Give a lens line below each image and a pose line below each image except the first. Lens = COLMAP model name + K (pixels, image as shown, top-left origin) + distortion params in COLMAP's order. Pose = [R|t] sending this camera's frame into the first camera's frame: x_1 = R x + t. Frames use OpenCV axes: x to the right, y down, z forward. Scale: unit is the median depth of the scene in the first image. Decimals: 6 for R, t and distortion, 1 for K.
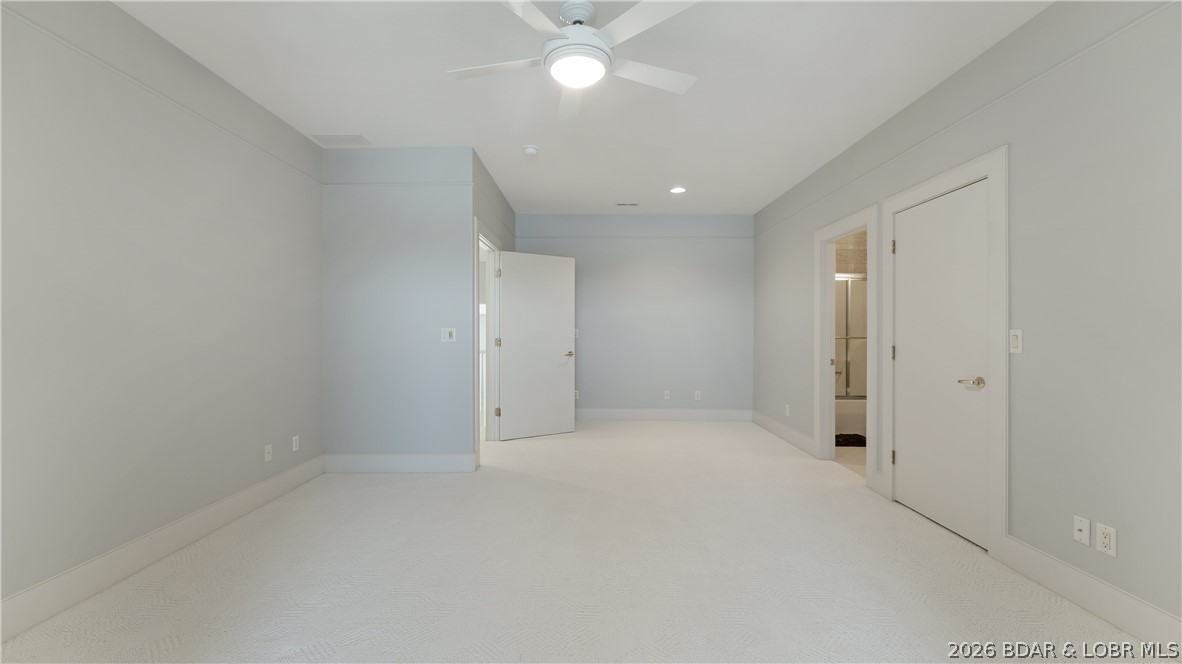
lens RADIAL K [[496.3, 0, 590.4], [0, 496.3, 331.7], [0, 0, 1]] dist [-0.002280, -0.000007]
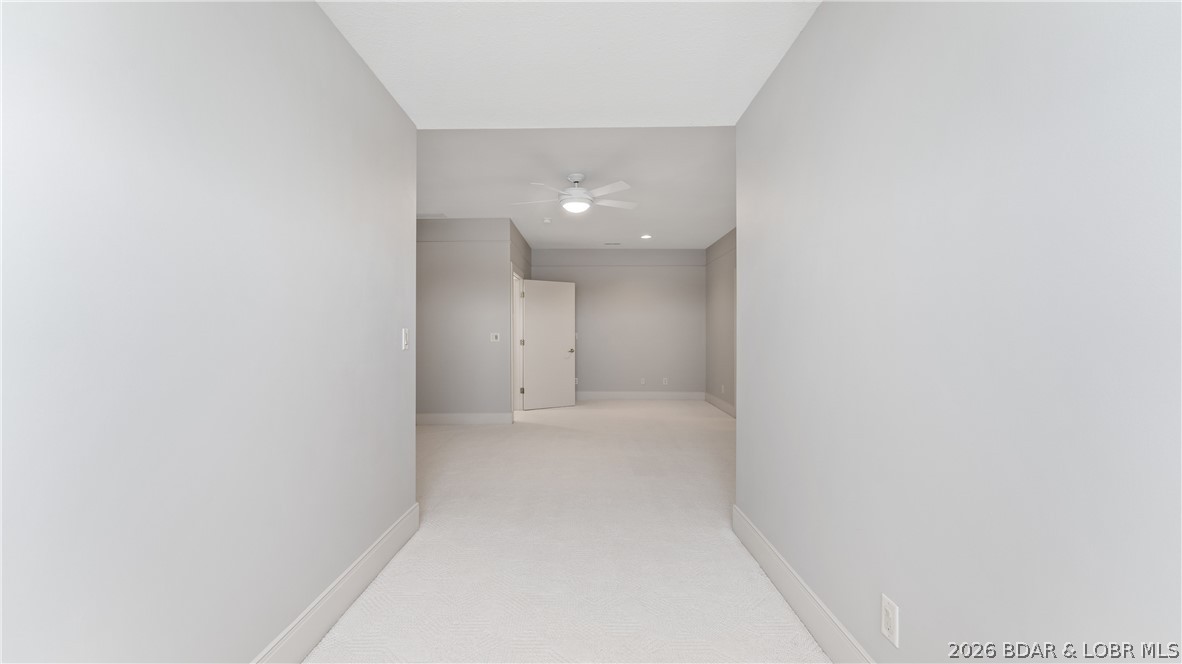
lens RADIAL K [[496.3, 0, 588.7], [0, 496.3, 335.9], [0, 0, 1]] dist [-0.002280, -0.000007]
pose [[0.999990, -0.002838, -0.003349, 0.013166], [0.002846, 0.999993, 0.002358, -0.000904], [0.003342, -0.002368, 0.999992, -0.445793]]
